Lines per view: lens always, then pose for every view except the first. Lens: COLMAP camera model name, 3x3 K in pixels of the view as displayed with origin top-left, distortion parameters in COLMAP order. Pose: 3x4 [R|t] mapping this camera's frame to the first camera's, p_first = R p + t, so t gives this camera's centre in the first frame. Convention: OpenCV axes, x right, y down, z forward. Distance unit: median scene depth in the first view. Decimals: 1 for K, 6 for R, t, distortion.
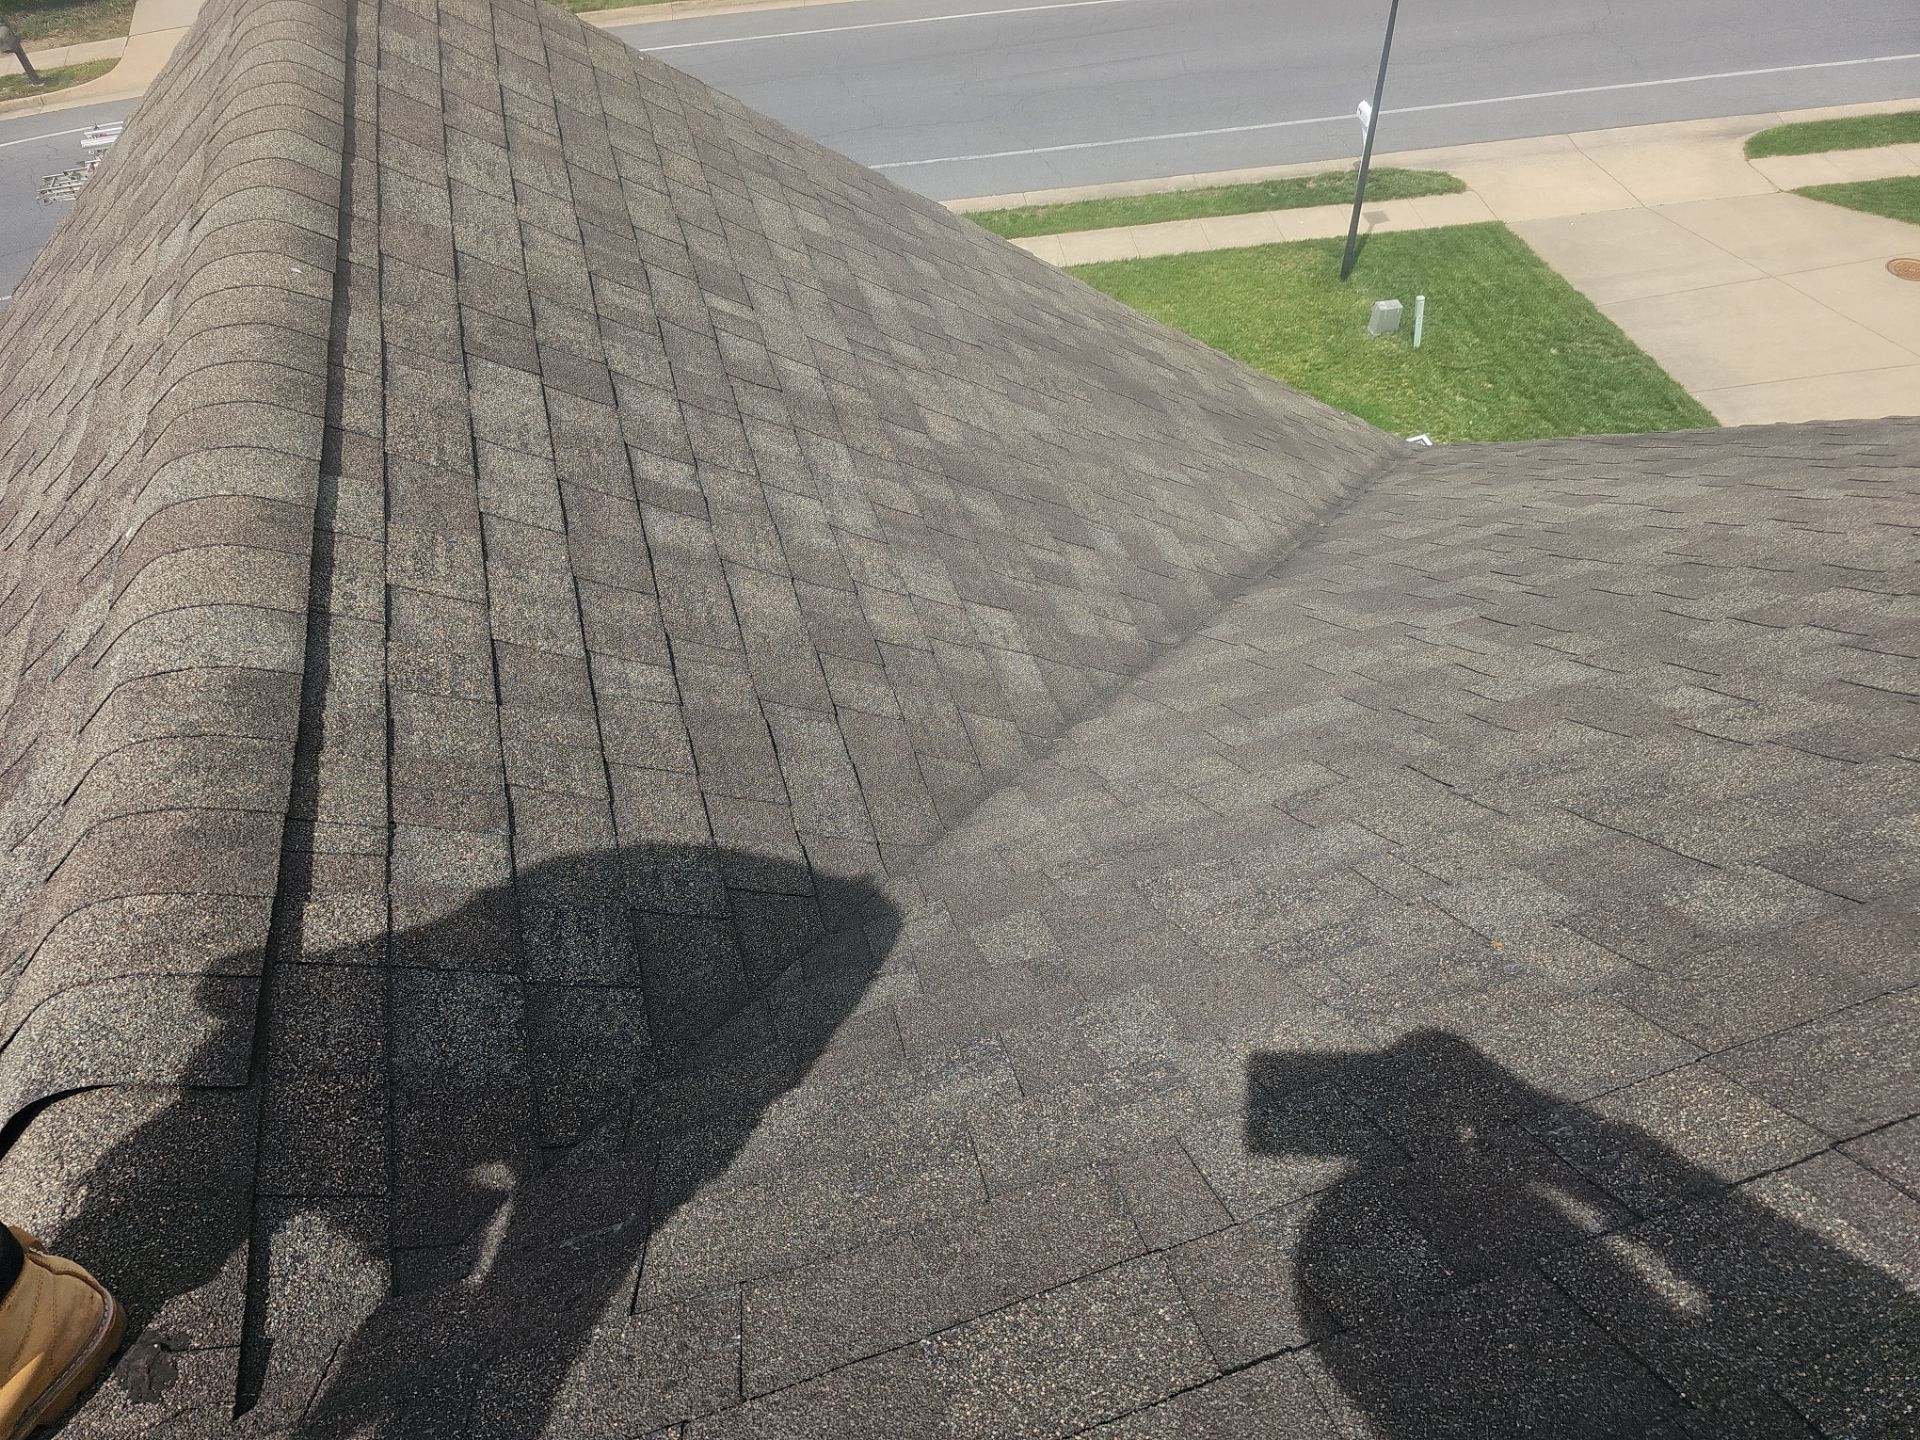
lens RADIAL K [[1280.5, 0, 983.2], [0, 1280.5, 720.5], [0, 0, 1]] dist [0.058998, -0.054821]
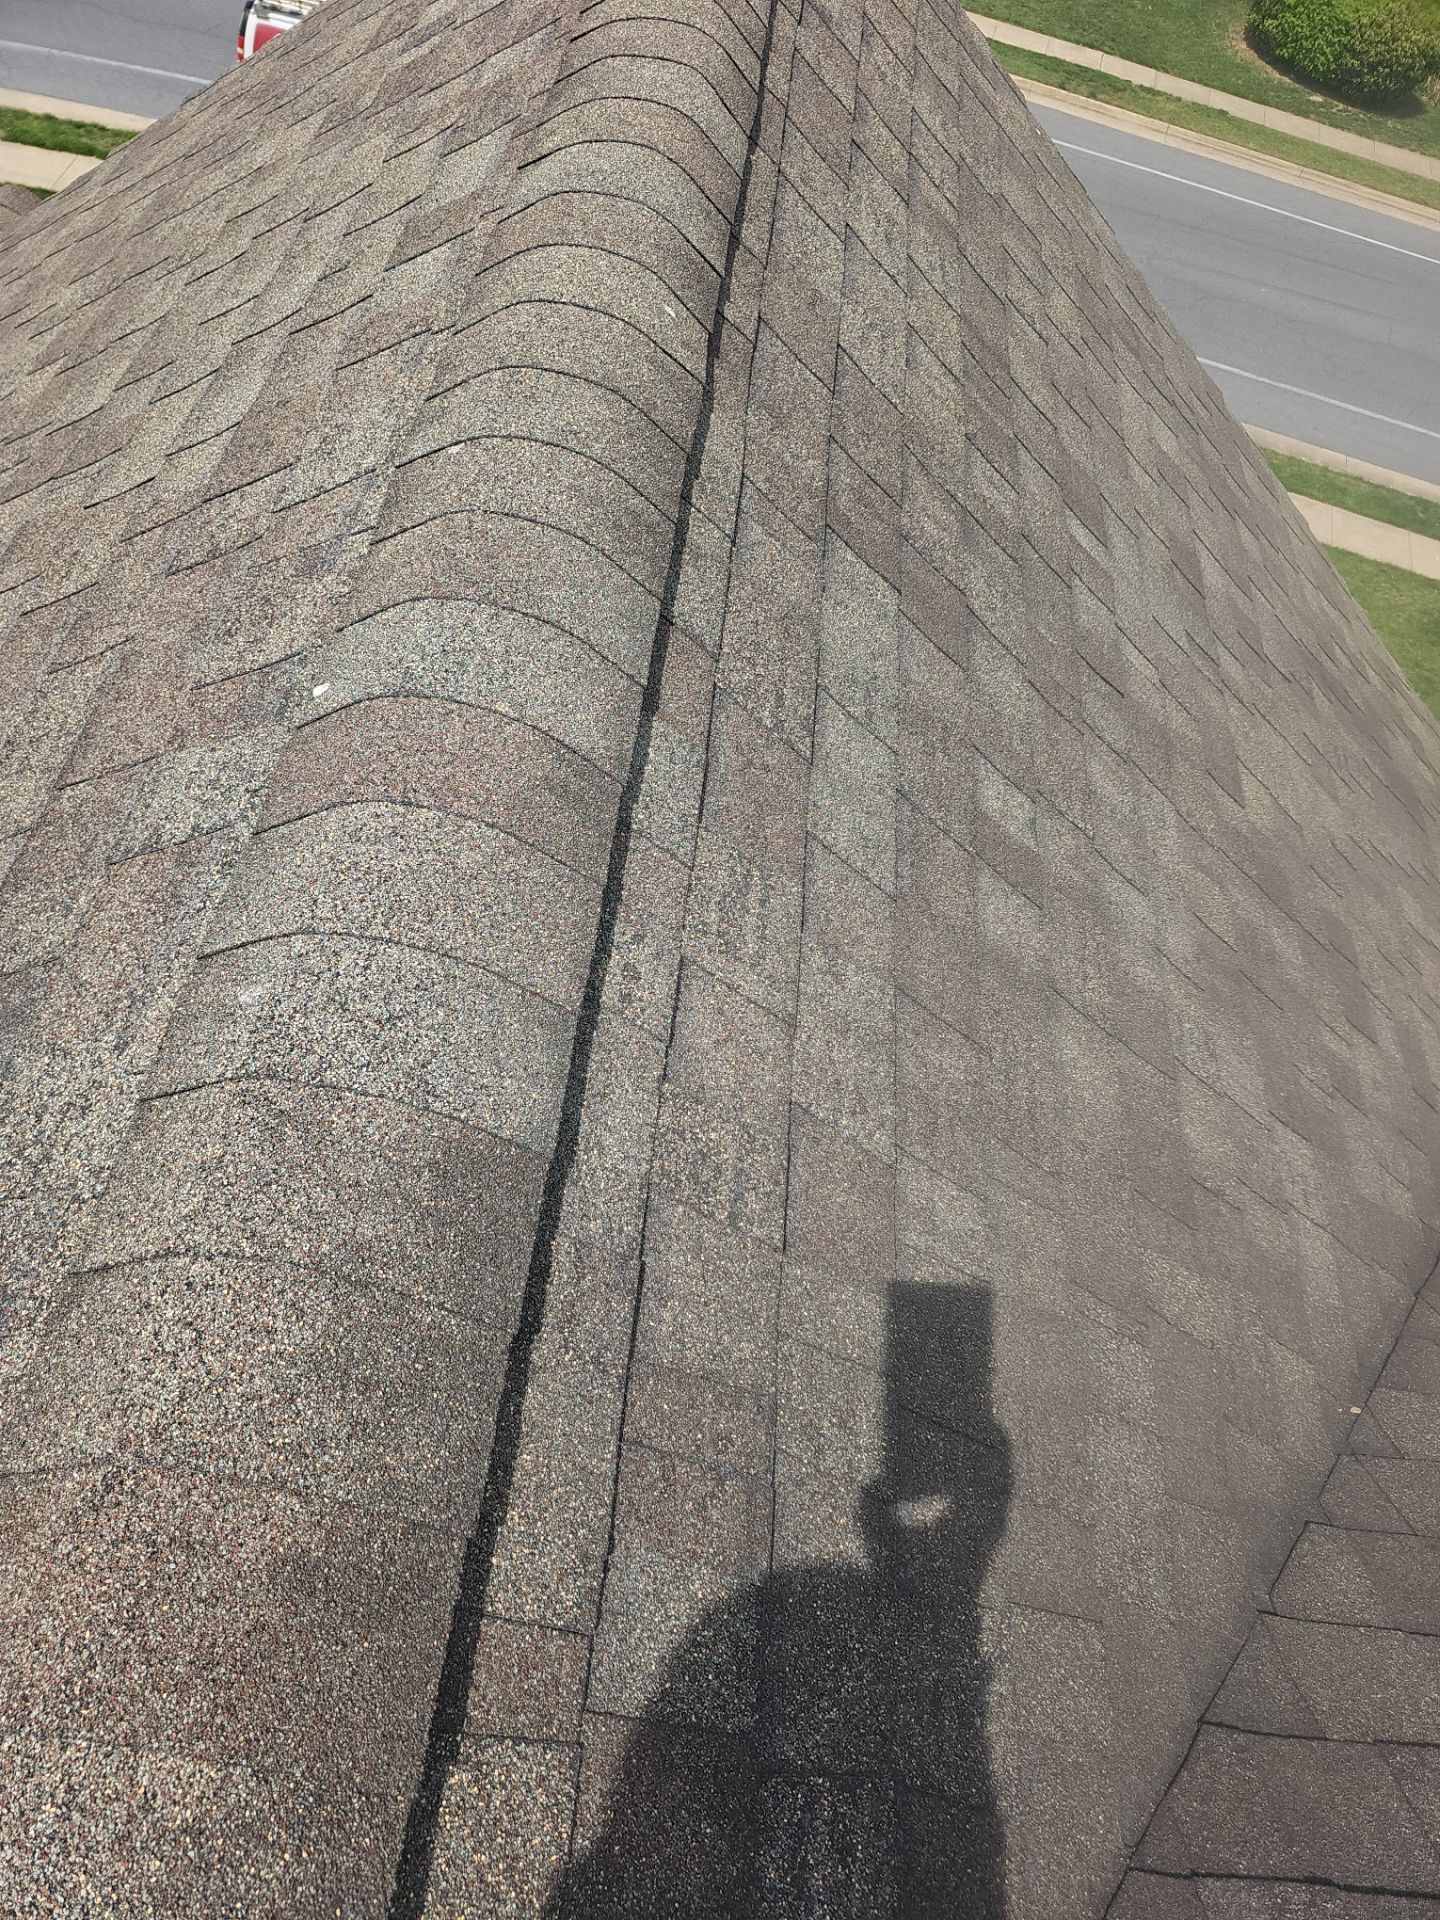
lens RADIAL K [[1265.1, 0, 718.5], [0, 1265.1, 969.6], [0, 0, 1]] dist [0.042342, -0.043618]
pose [[0.903174, 0.427636, -0.037466, -0.330548], [-0.421163, 0.899614, 0.115393, -0.134866], [0.083051, -0.088440, 0.992613, 0.345450]]
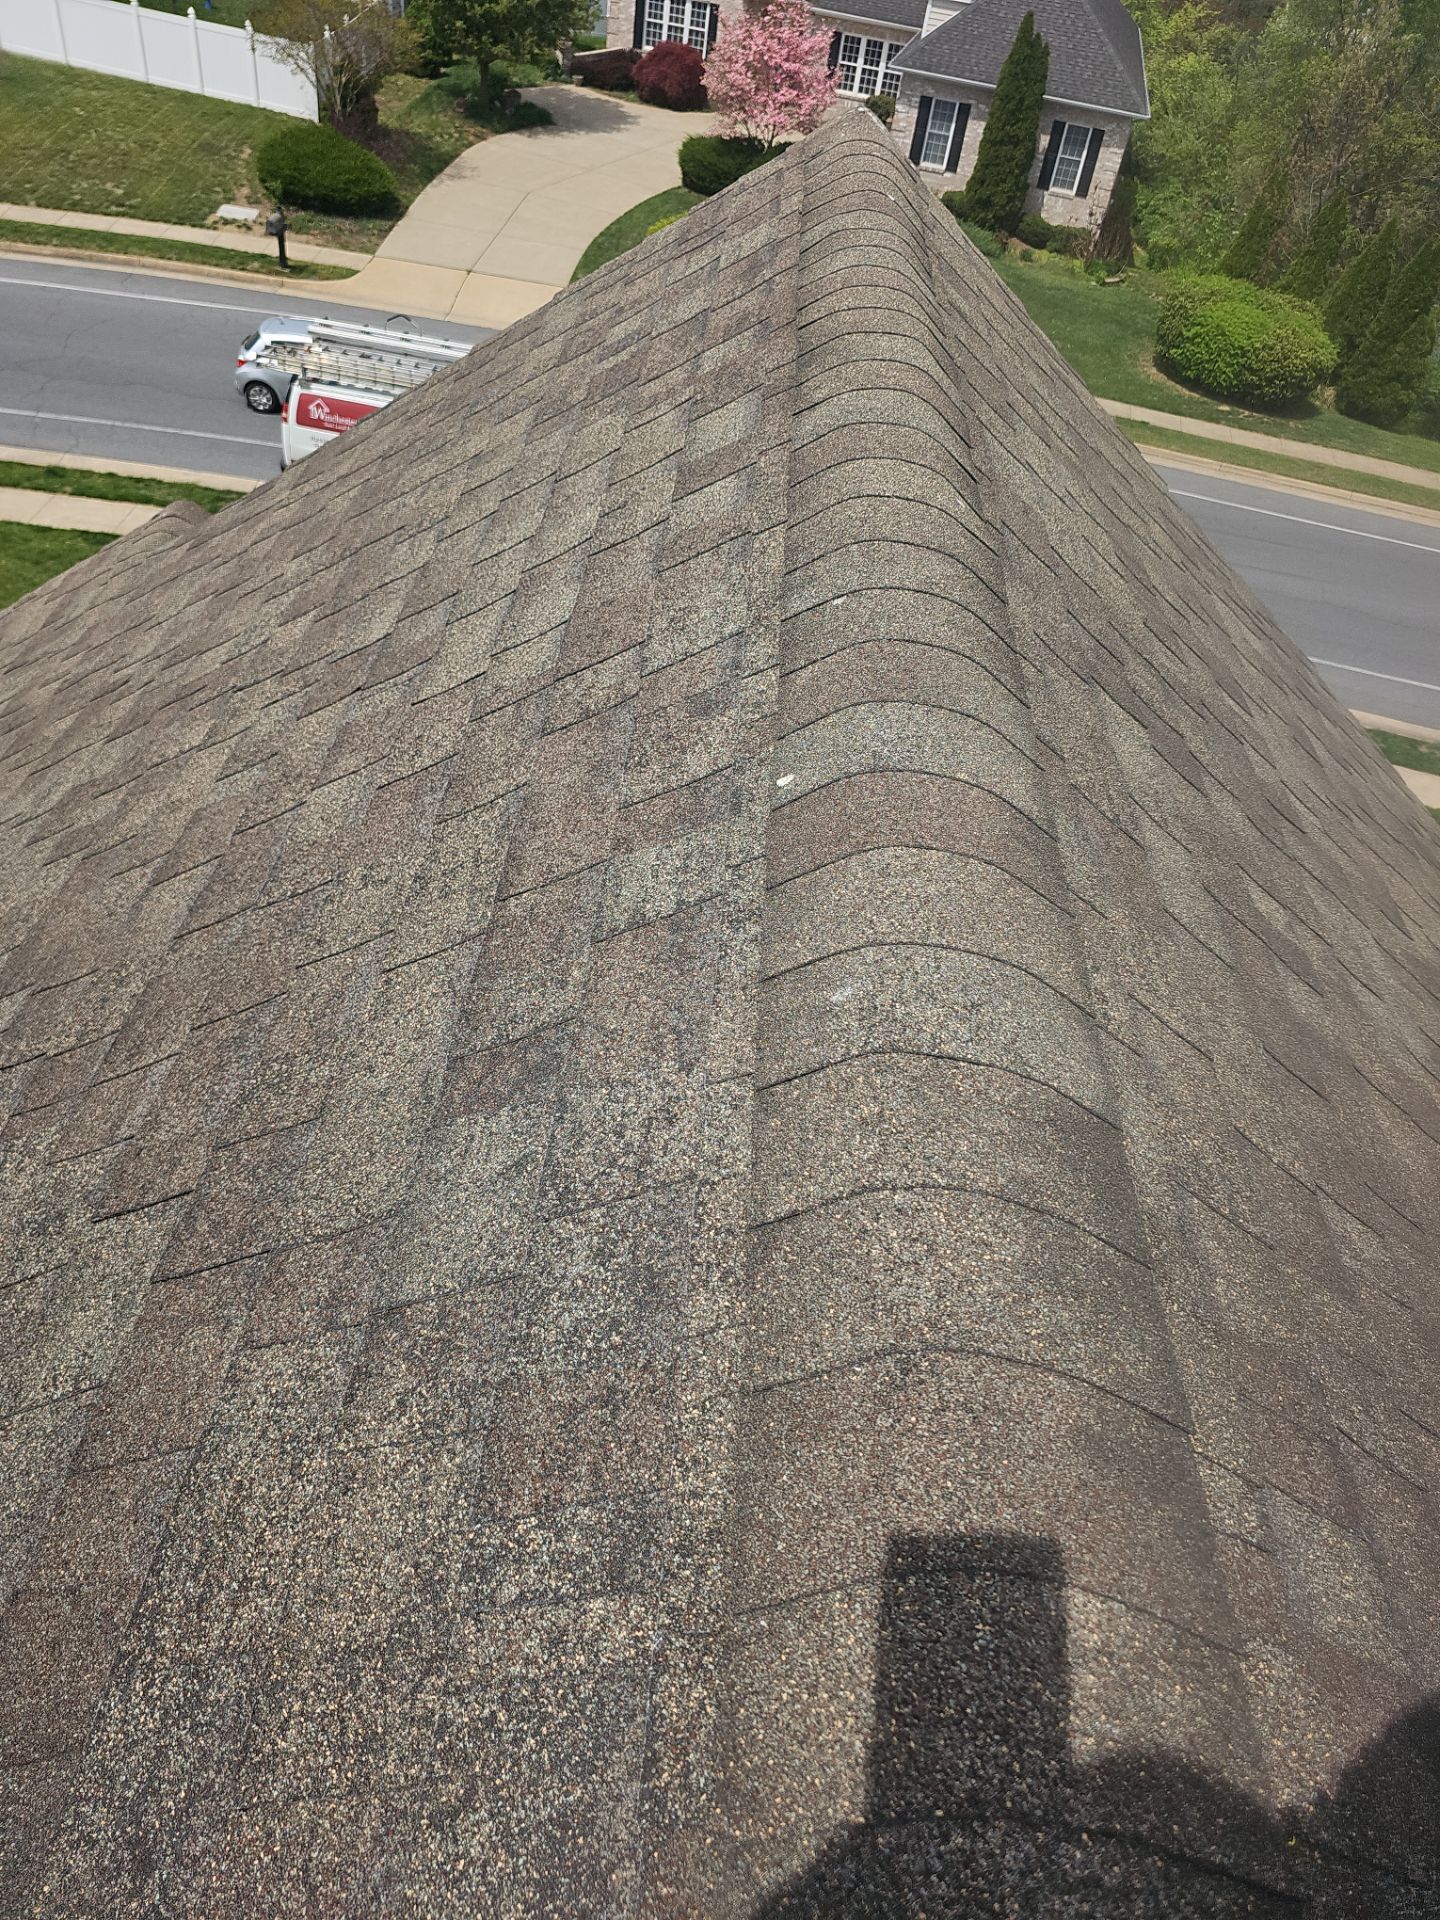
lens RADIAL K [[1257.6, 0, 722.4], [0, 1257.6, 948.6], [0, 0, 1]] dist [0.086519, -0.147041]
pose [[0.925651, 0.360030, -0.116397, -0.453519], [-0.370688, 0.924569, -0.088107, 0.003836], [0.075896, 0.124703, 0.989287, 0.285553]]
